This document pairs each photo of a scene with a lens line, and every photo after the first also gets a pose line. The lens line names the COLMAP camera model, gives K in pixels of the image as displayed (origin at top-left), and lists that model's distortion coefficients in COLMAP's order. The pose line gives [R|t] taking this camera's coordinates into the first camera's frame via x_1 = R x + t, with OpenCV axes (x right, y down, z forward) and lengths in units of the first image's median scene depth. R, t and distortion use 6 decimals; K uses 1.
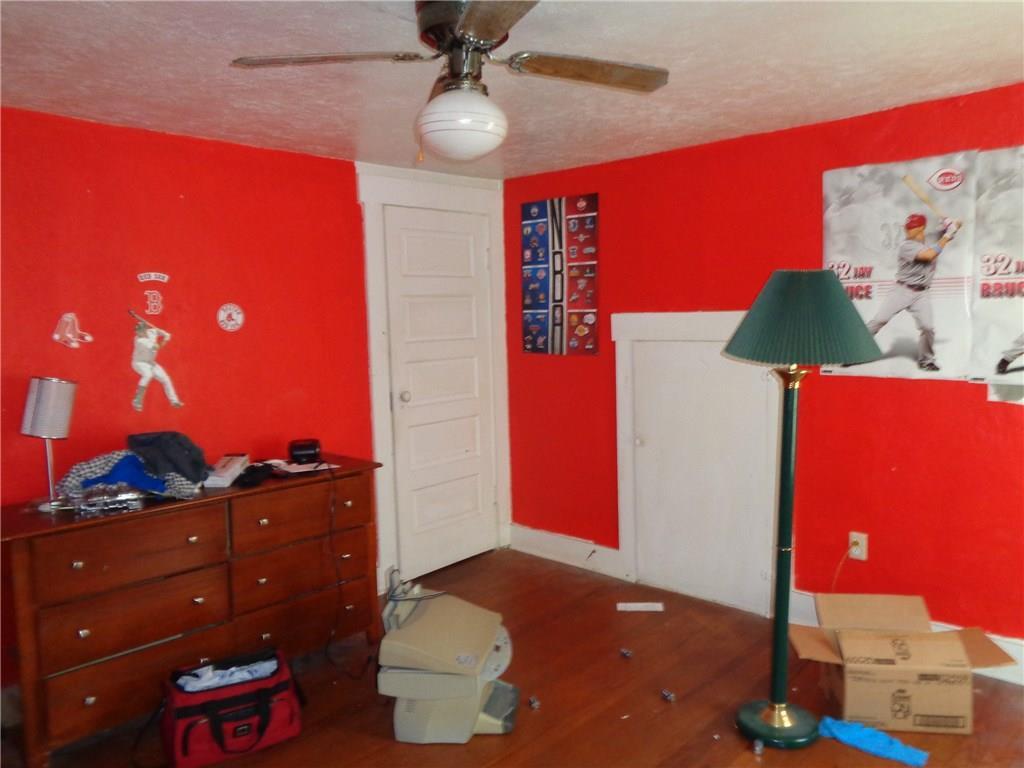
lens RADIAL K [[769.7, 0, 512.5], [0, 769.7, 386.0], [0, 0, 1]] dist [0.006388, -0.001824]
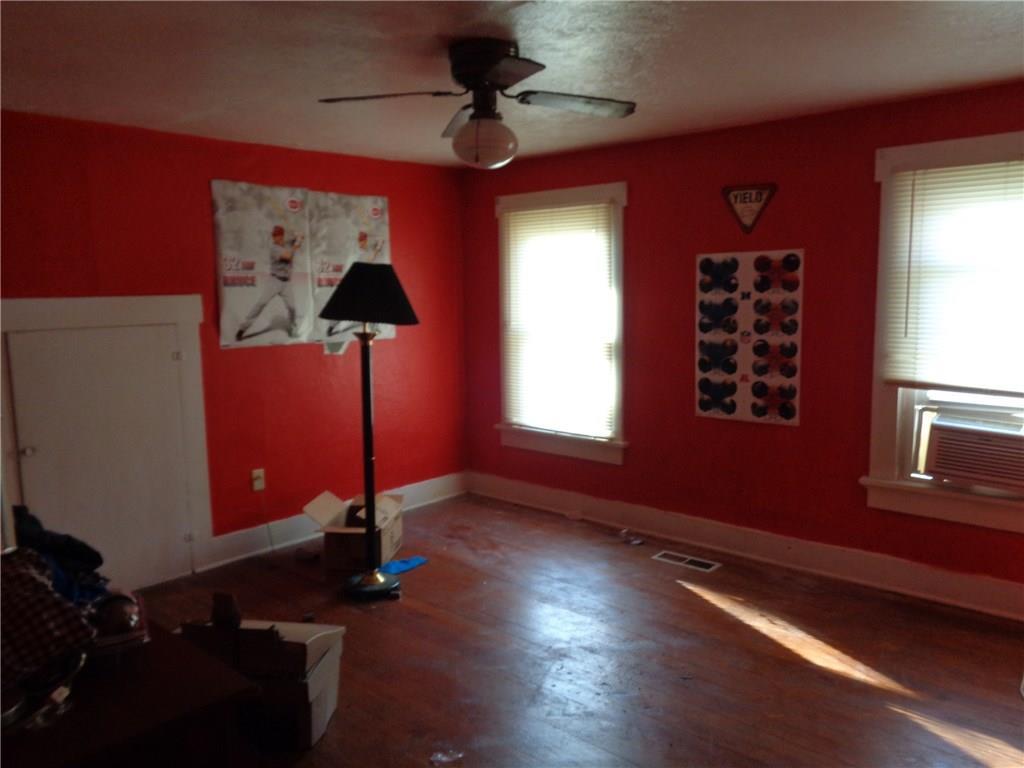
lens RADIAL K [[769.7, 0, 512.8], [0, 769.7, 382.9], [0, 0, 1]] dist [0.006388, -0.001824]
pose [[-0.031012, -0.099557, 0.994548, -0.900065], [0.112536, 0.988352, 0.102446, -0.038130], [-0.993164, 0.115100, -0.019447, 0.640871]]
